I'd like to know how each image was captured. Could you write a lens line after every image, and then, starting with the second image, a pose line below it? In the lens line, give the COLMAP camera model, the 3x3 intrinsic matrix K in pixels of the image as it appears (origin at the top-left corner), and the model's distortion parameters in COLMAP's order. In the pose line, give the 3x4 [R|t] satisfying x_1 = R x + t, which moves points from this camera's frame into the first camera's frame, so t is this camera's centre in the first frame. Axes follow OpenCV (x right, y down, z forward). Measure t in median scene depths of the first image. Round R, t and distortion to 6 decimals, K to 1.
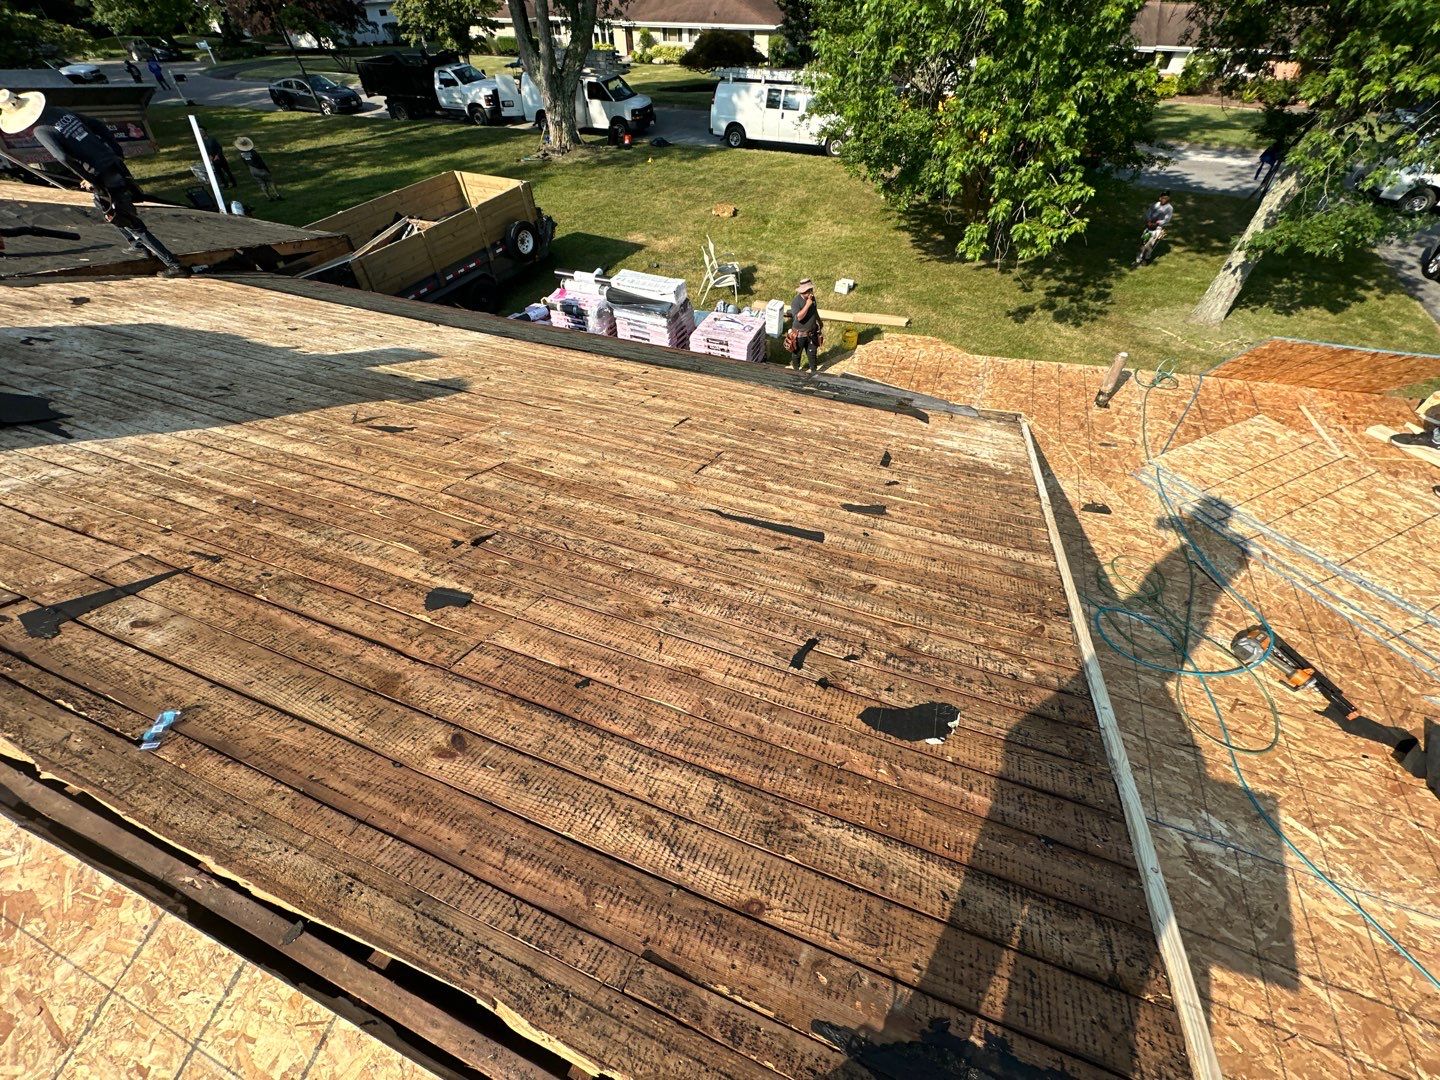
lens RADIAL K [[605.4, 0, 718.4], [0, 605.4, 542.2], [0, 0, 1]] dist [-0.002145, 0.000783]
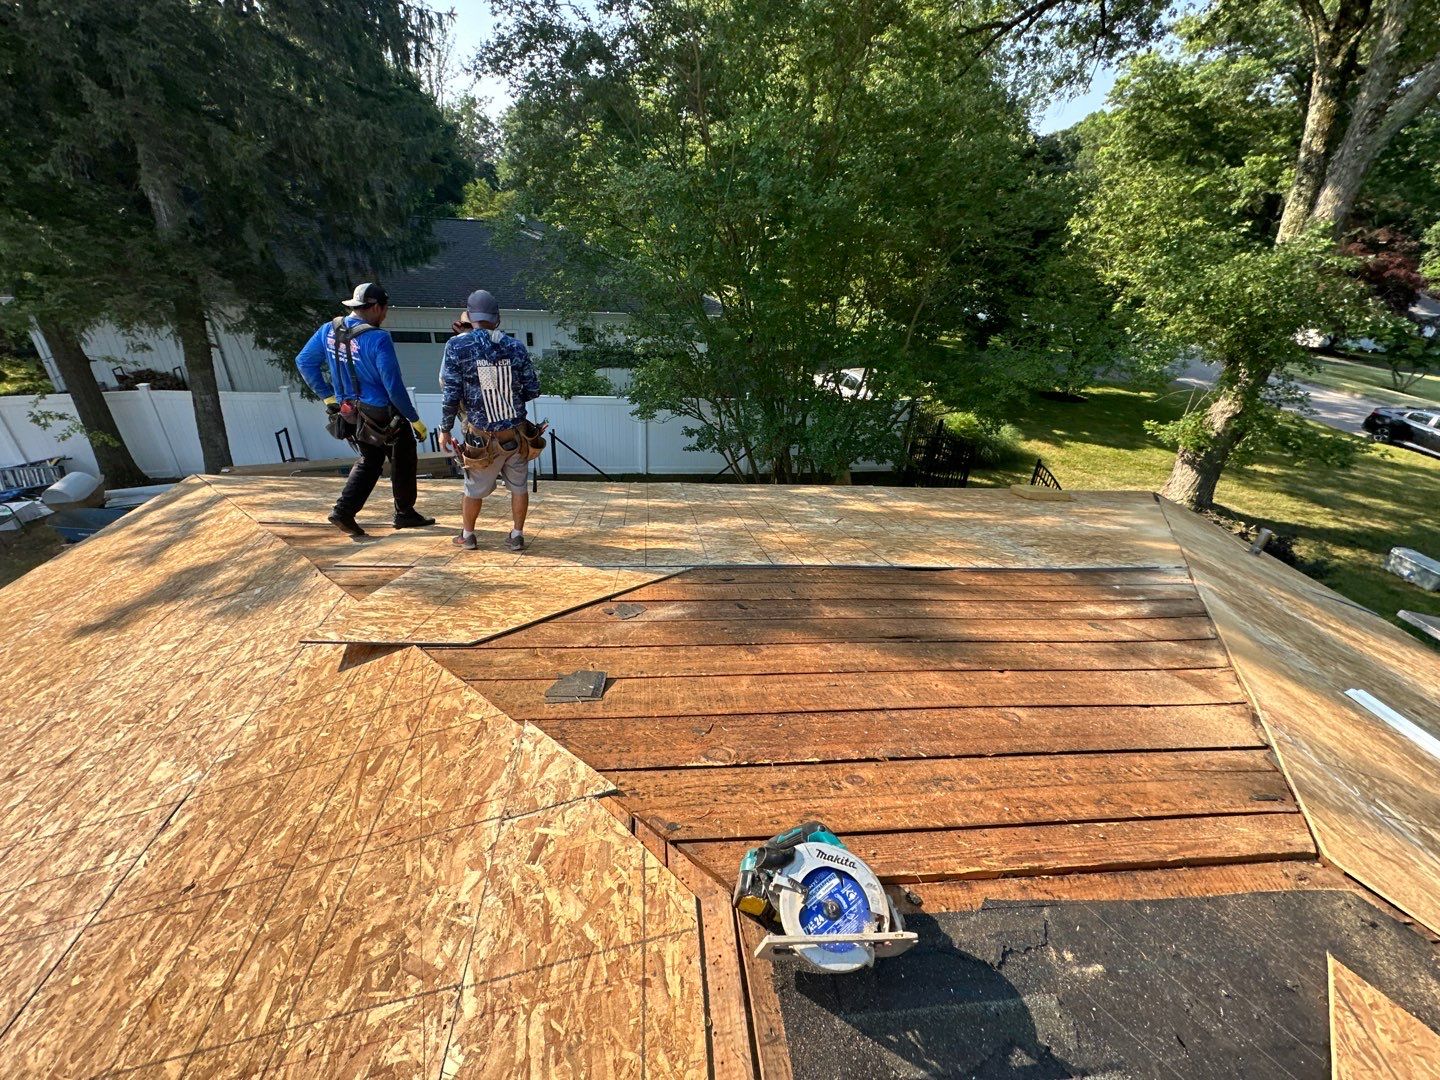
lens RADIAL K [[605.4, 0, 716.9], [0, 605.4, 541.6], [0, 0, 1]] dist [-0.002145, 0.000783]
pose [[0.458846, 0.456217, -0.762447, -1.068064], [-0.668157, 0.742813, 0.042367, -0.283631], [0.585685, 0.489994, 0.645662, 0.288067]]
